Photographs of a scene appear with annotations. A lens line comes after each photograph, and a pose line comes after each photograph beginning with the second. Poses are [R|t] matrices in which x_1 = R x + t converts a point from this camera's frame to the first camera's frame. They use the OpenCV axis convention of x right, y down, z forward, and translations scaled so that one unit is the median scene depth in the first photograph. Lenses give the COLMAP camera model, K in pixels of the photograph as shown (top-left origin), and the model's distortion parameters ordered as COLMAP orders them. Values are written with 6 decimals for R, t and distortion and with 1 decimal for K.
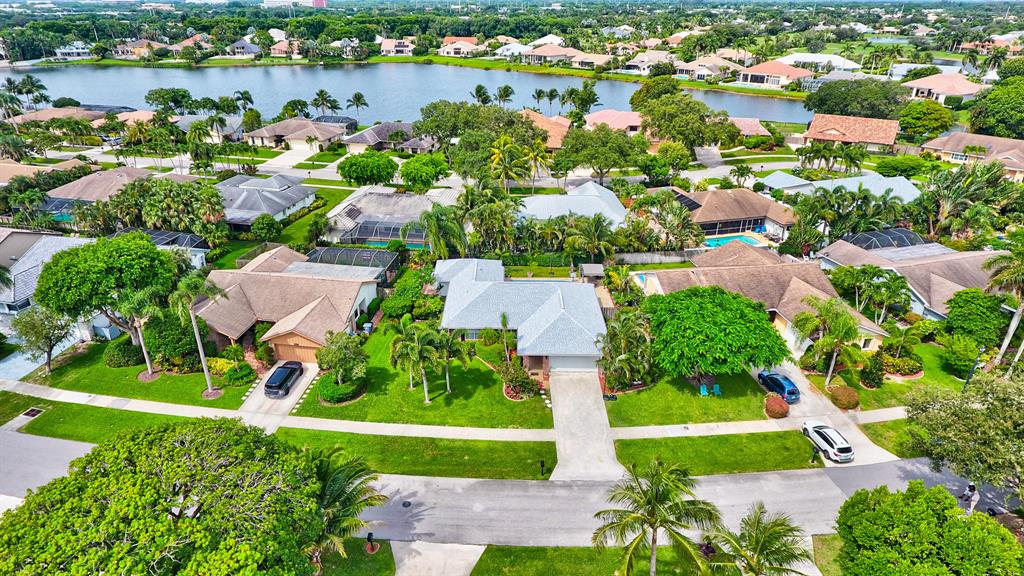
lens RADIAL K [[606.2, 0, 500.6], [0, 606.2, 286.3], [0, 0, 1]] dist [0.000524, -0.001628]
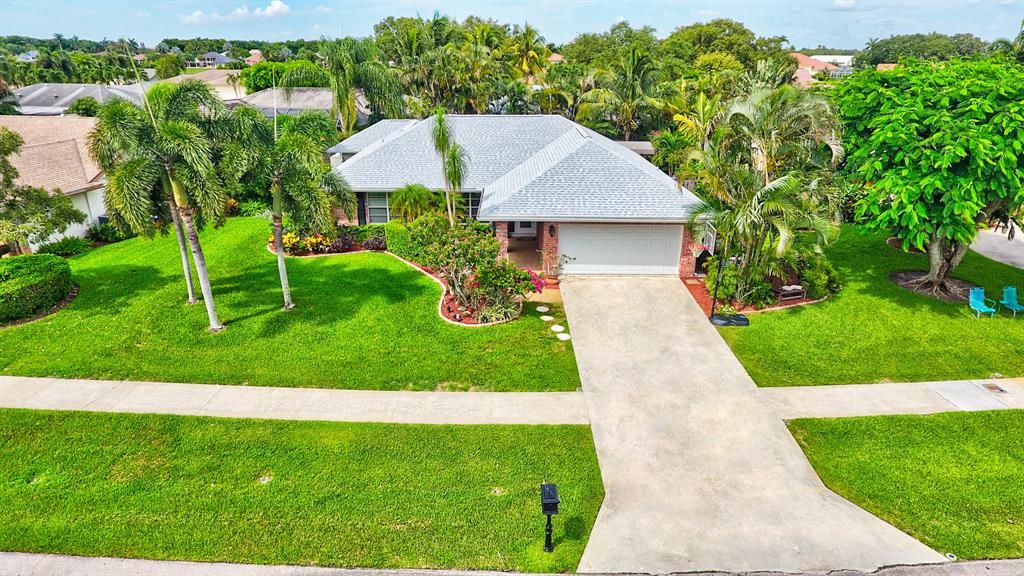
lens RADIAL K [[606.2, 0, 500.6], [0, 606.2, 286.3], [0, 0, 1]] dist [0.000524, -0.001628]
pose [[0.999966, -0.001228, 0.008121, 0.028852], [0.001870, 0.996830, -0.079539, 0.136131], [-0.007998, 0.079552, 0.996799, 0.451282]]
